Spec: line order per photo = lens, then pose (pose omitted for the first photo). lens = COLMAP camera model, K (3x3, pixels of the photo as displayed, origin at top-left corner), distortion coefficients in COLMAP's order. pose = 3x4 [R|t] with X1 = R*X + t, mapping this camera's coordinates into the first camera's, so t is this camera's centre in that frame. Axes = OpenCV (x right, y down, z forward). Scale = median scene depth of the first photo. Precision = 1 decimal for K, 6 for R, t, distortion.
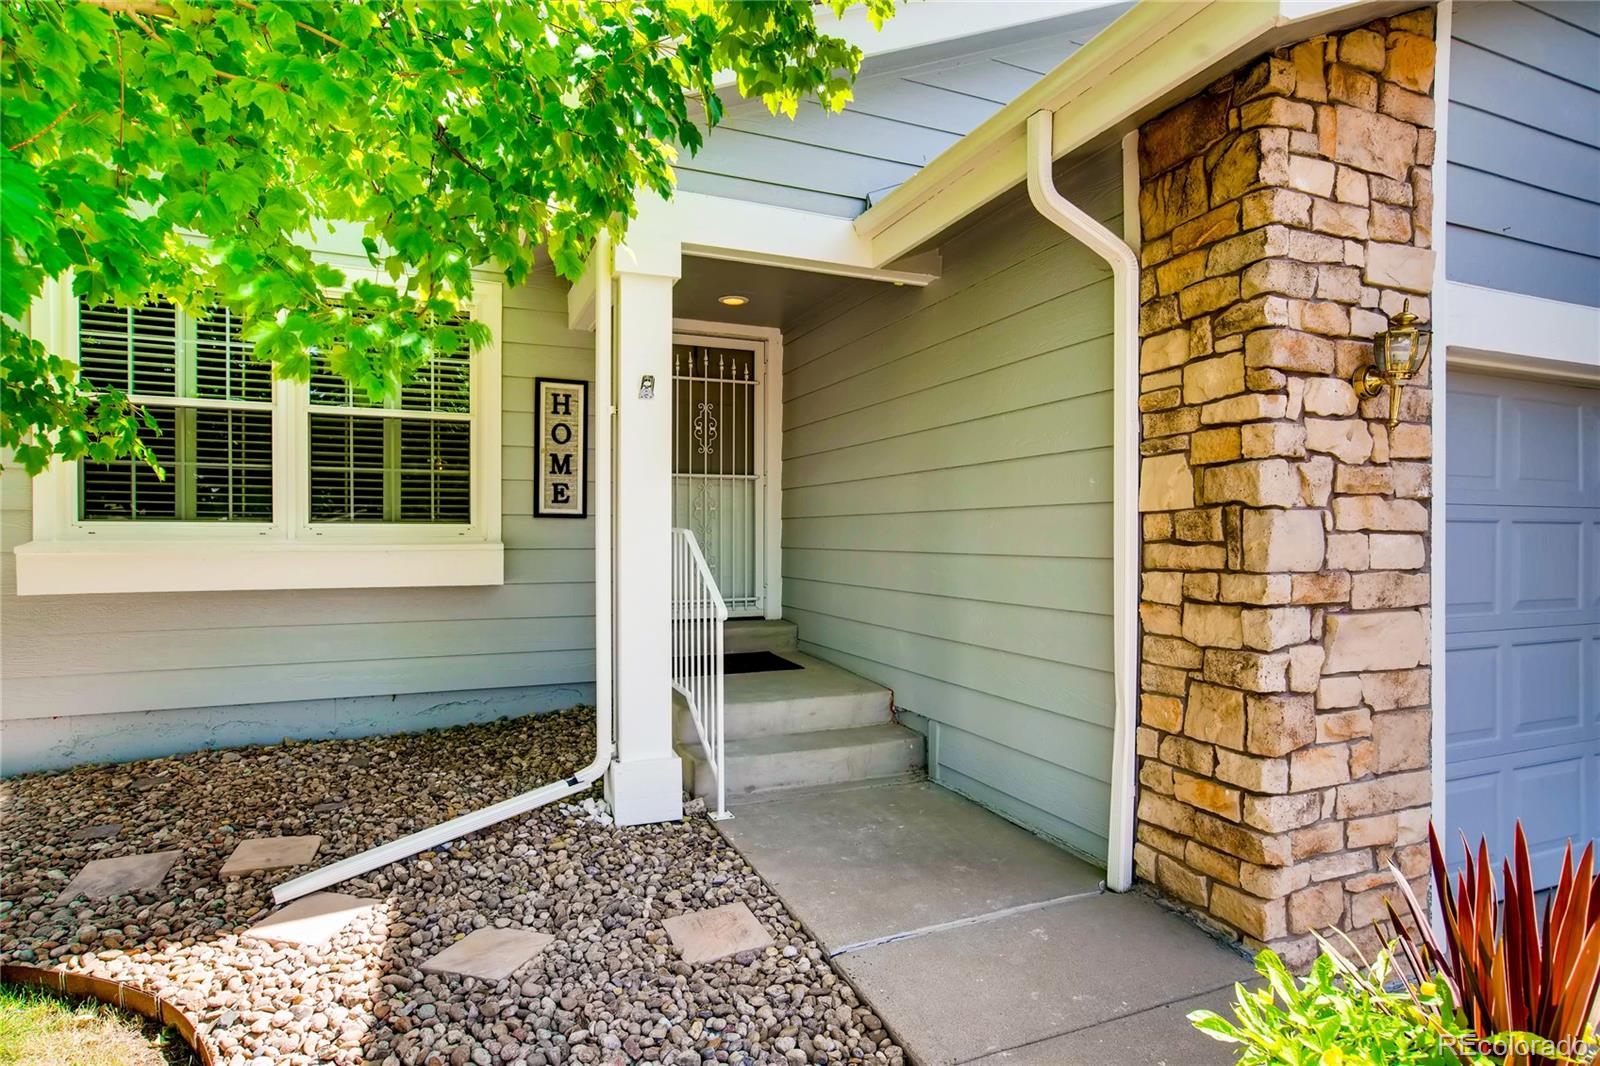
lens RADIAL K [[824.1, 0, 807.9], [0, 824.1, 539.4], [0, 0, 1]] dist [-0.000650, 0.003503]
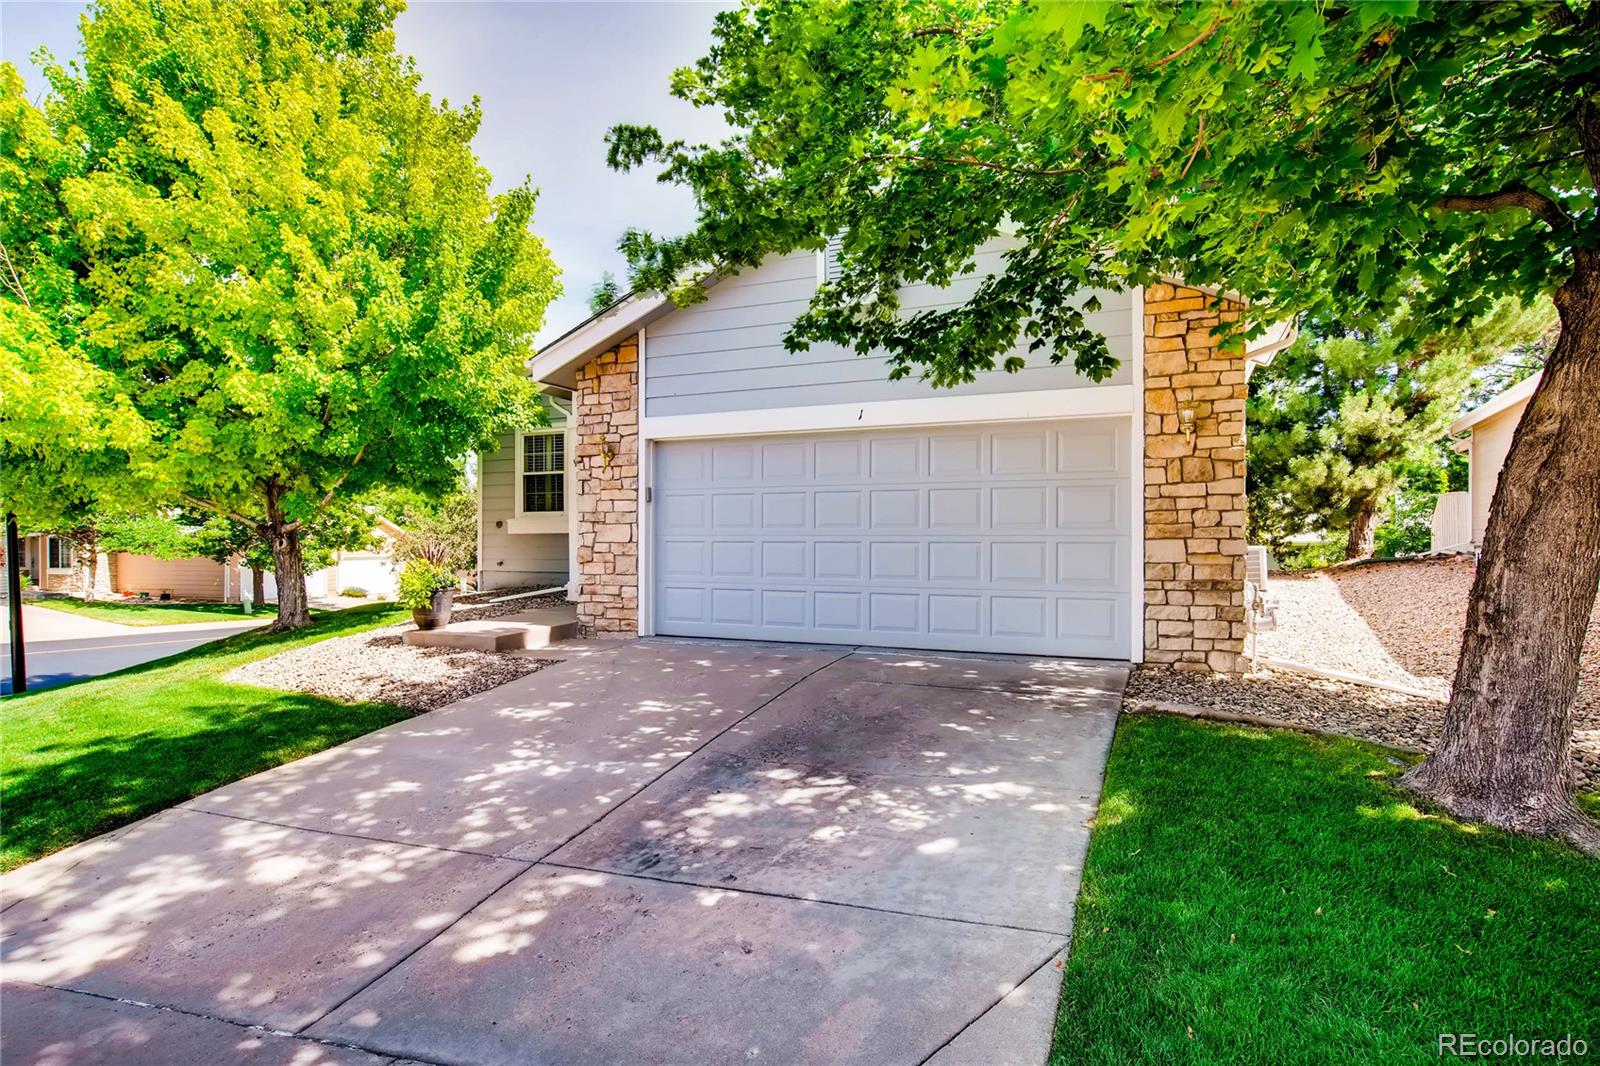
lens RADIAL K [[824.1, 0, 798.0], [0, 824.1, 541.8], [0, 0, 1]] dist [-0.000650, 0.003503]
pose [[0.686049, -0.002542, -0.727551, 3.525778], [-0.001689, 0.999986, -0.005086, 0.170269], [0.727553, 0.004718, 0.686035, -0.715651]]
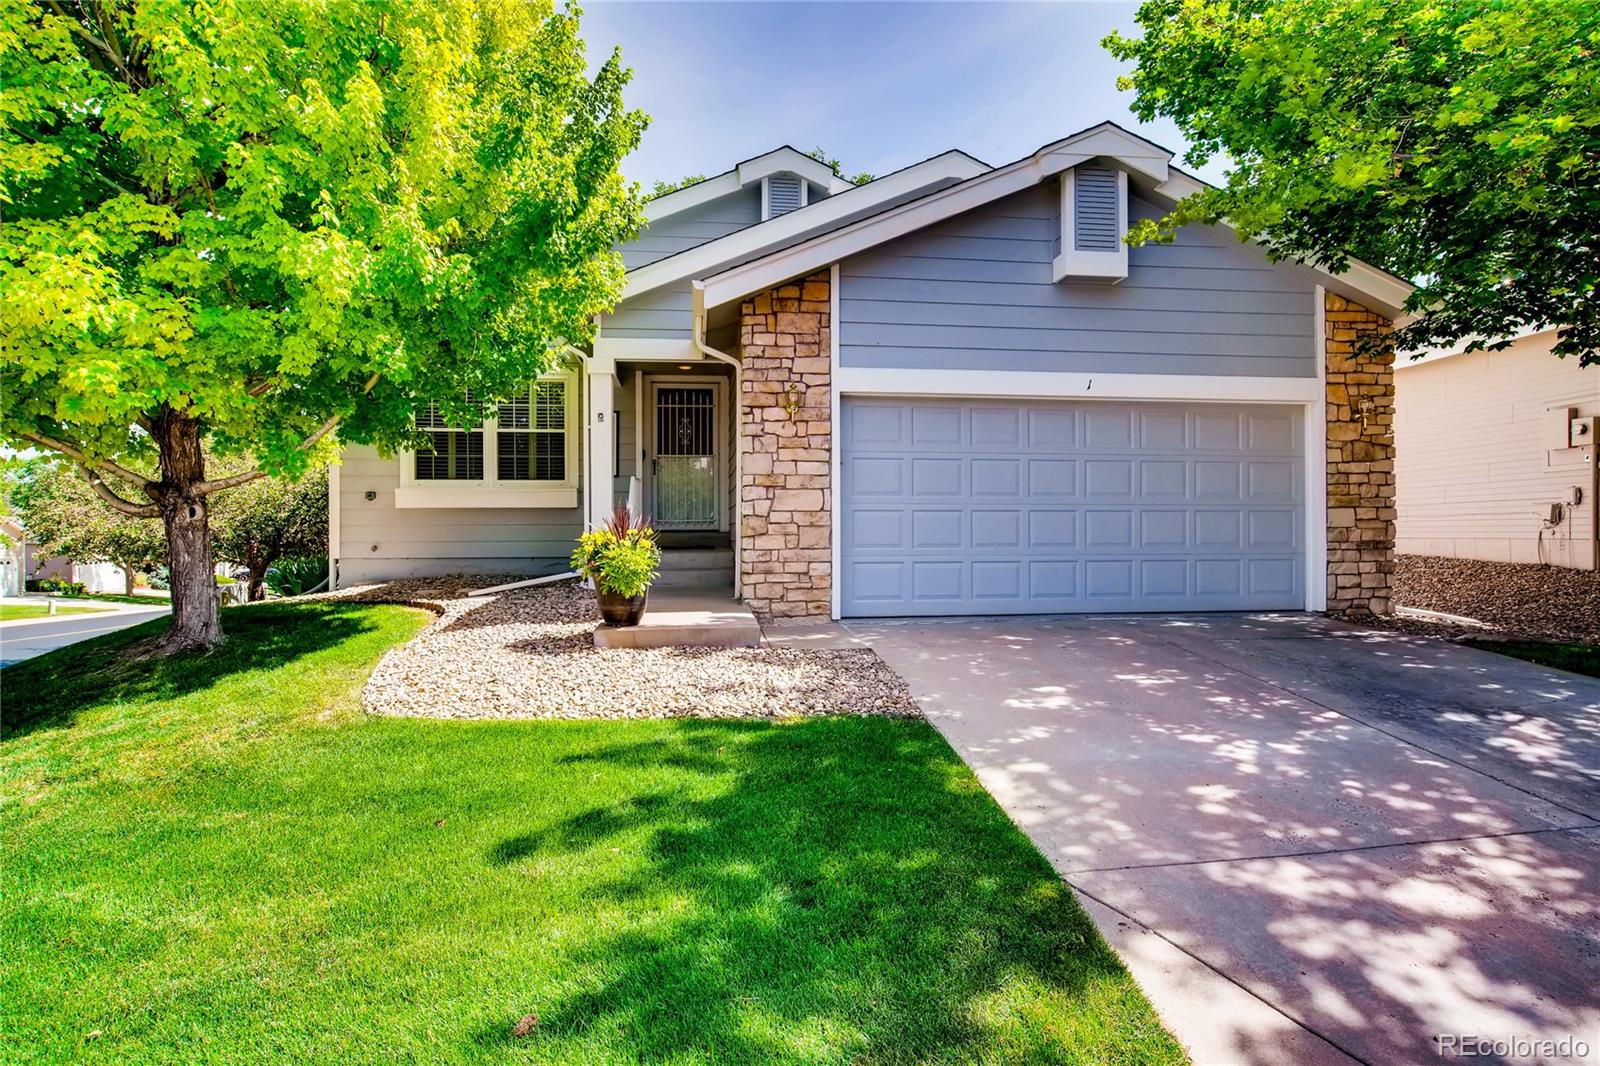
lens RADIAL K [[824.1, 0, 801.2], [0, 824.1, 526.4], [0, 0, 1]] dist [-0.000650, 0.003503]
pose [[0.959581, -0.008837, -0.281295, 1.451445], [0.005287, 0.999897, -0.013376, 0.245014], [0.281384, 0.011348, 0.959528, -1.642771]]
